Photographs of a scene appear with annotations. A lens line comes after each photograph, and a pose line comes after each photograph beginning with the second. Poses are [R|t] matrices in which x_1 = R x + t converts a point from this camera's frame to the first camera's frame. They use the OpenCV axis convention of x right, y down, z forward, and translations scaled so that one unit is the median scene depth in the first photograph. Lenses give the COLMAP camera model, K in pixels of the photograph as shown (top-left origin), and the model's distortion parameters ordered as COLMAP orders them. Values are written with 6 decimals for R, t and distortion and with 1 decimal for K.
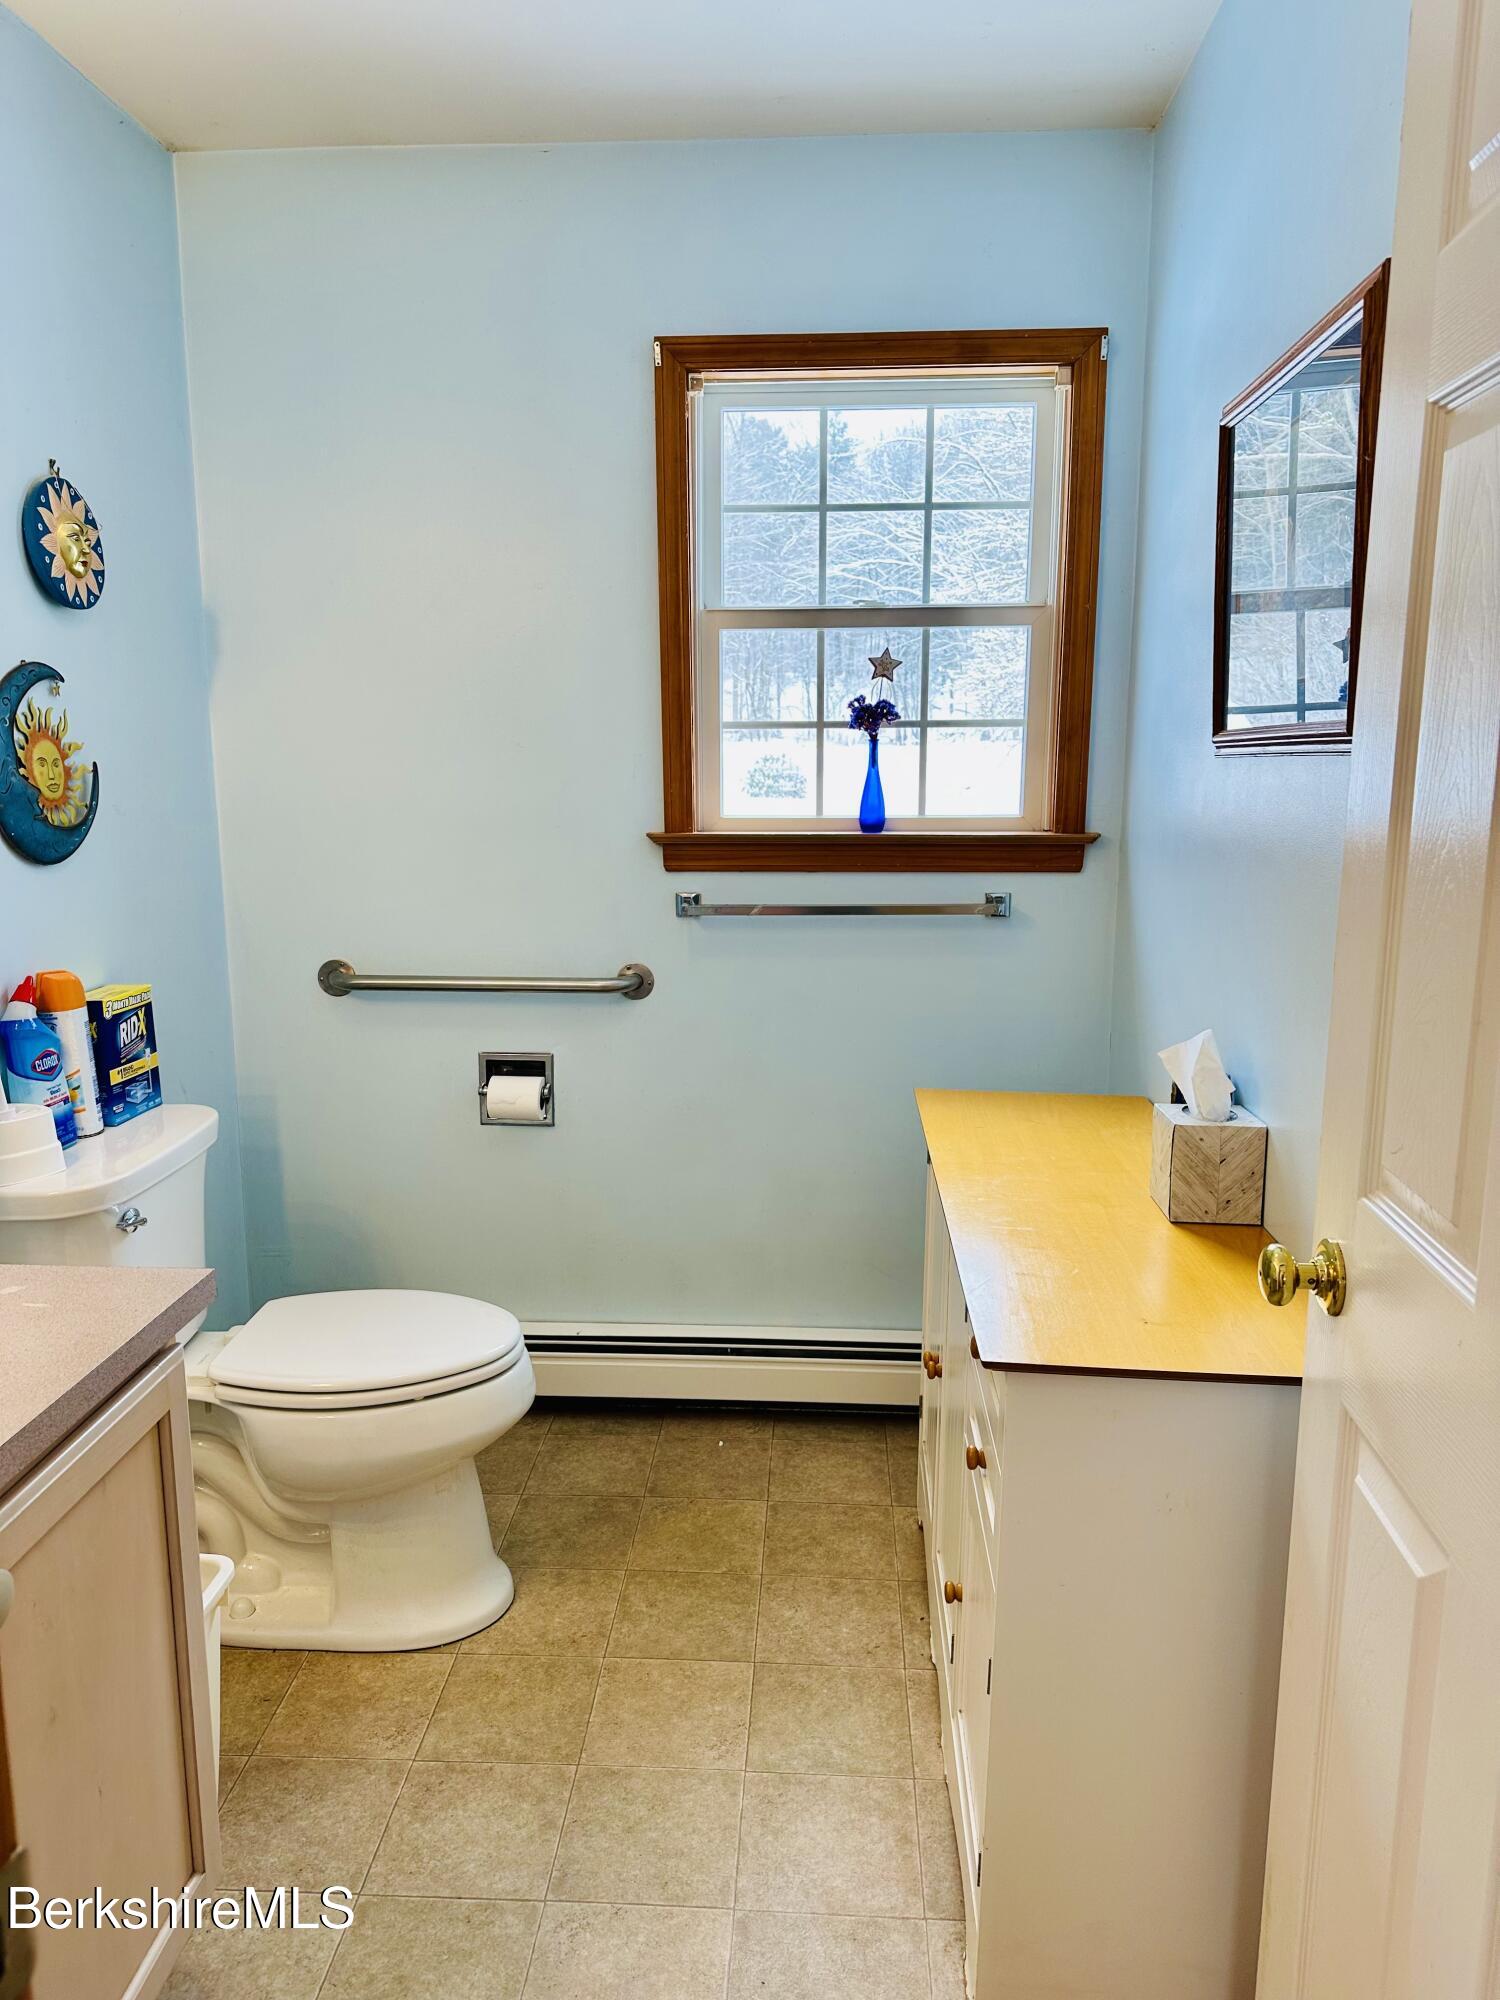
lens RADIAL K [[1414.1, 0, 750.0], [0, 1414.1, 1000.0], [0, 0, 1]] dist [0.050744, -0.031952]
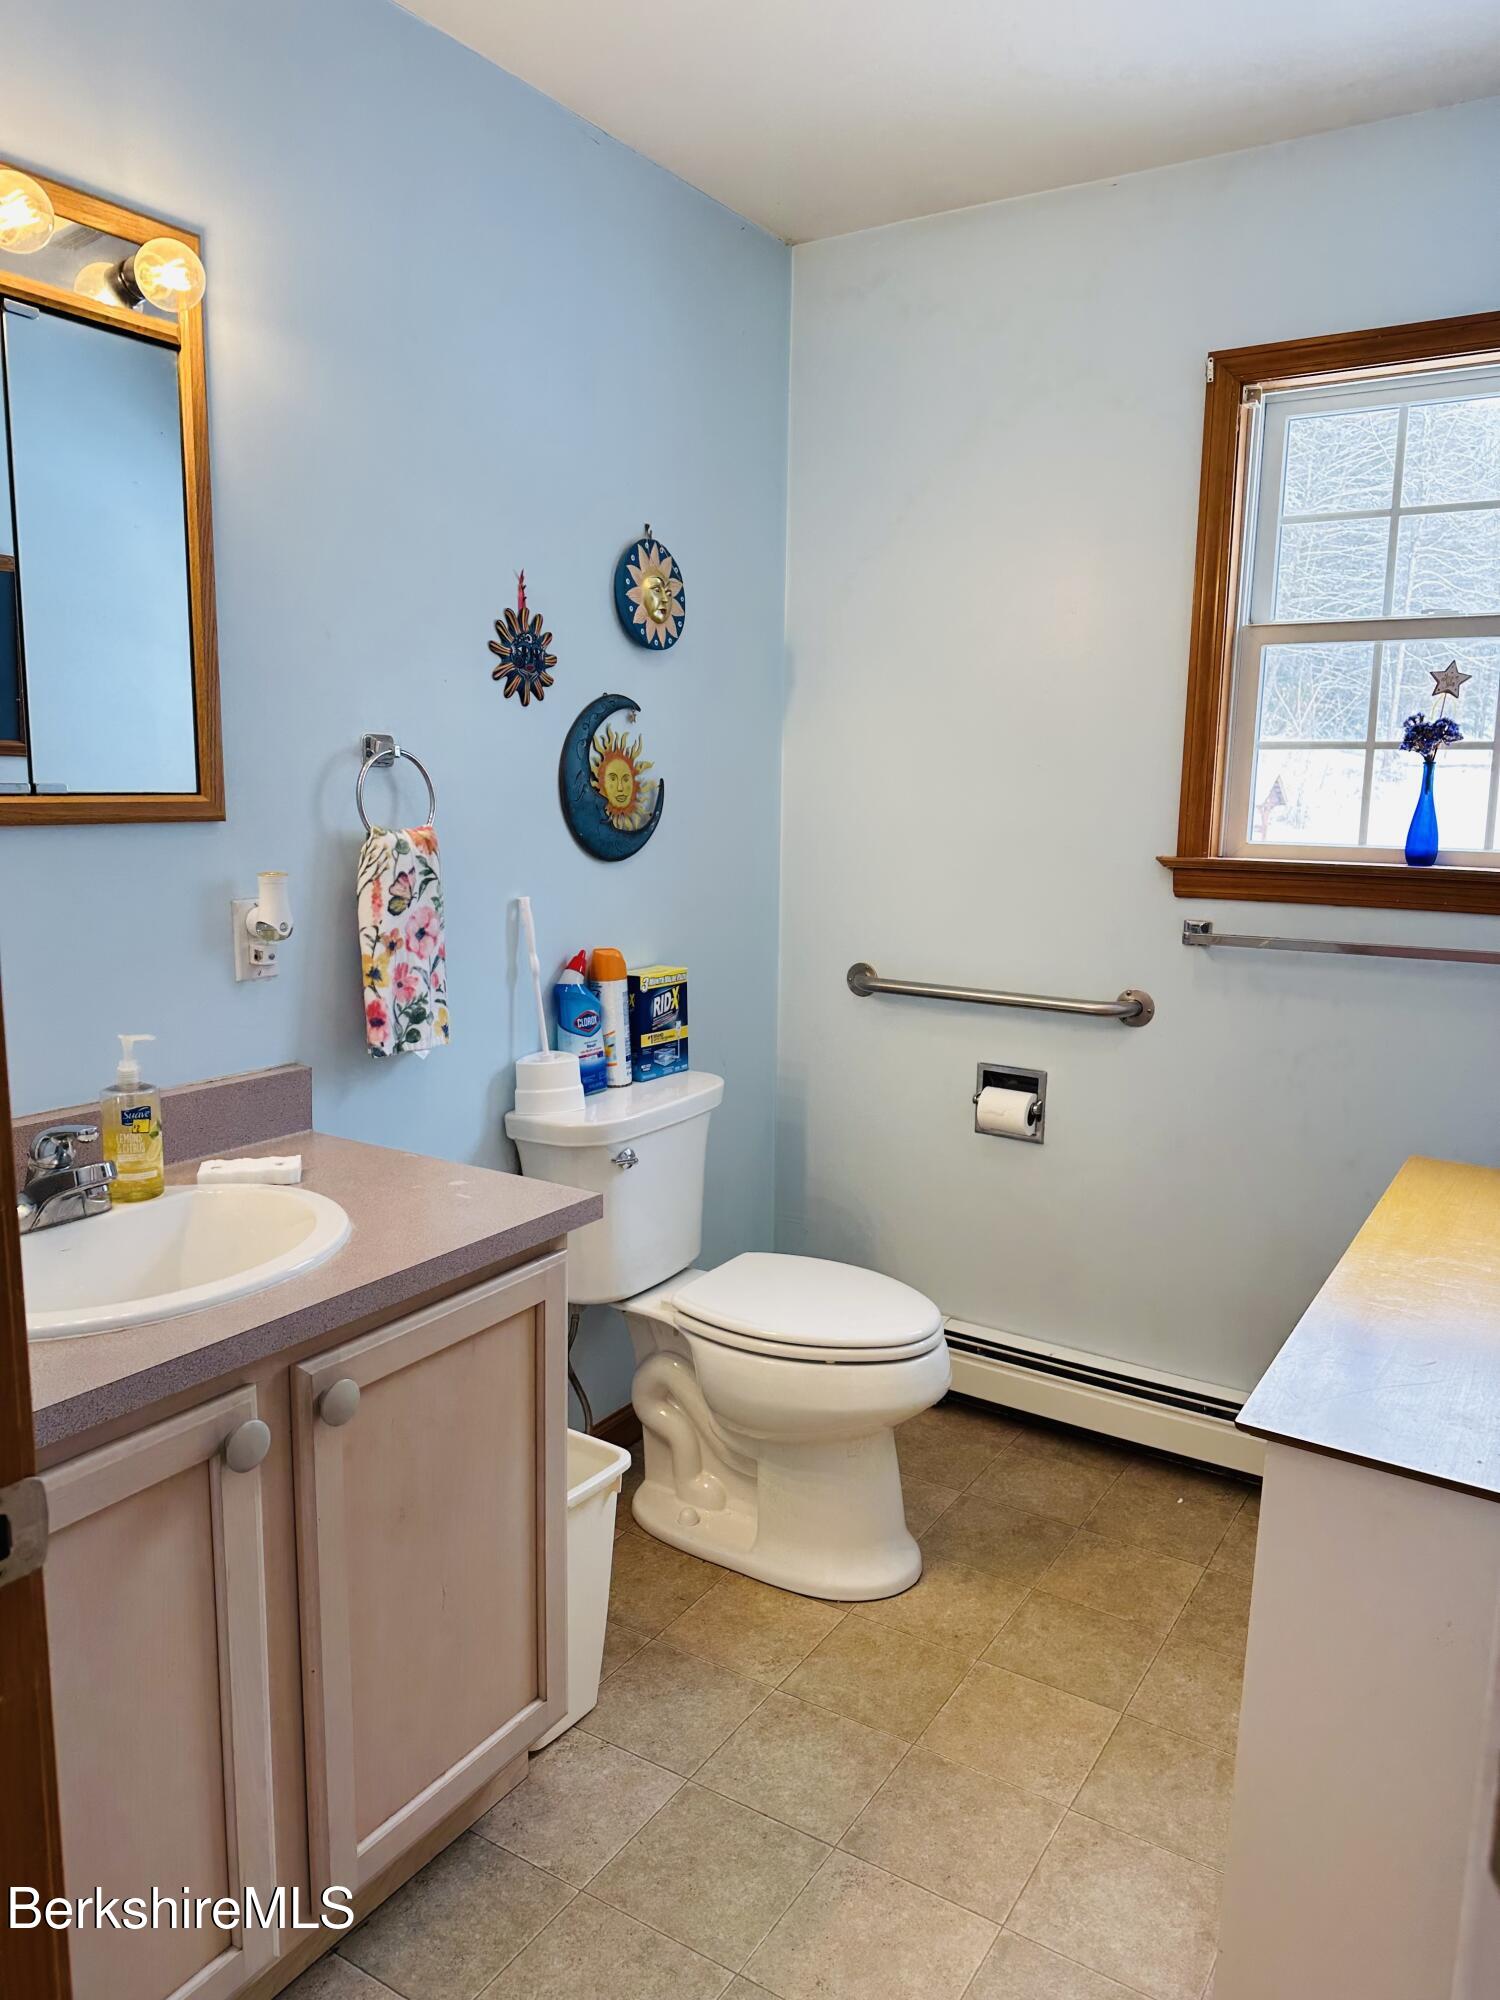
lens RADIAL K [[1393.6, 0, 750.0], [0, 1393.6, 1000.0], [0, 0, 1]] dist [0.081314, -0.085506]
pose [[0.876137, 0.087041, -0.474139, 0.177289], [-0.101387, 0.994836, -0.004718, 0.016491], [0.471280, 0.052205, 0.880437, 0.018651]]
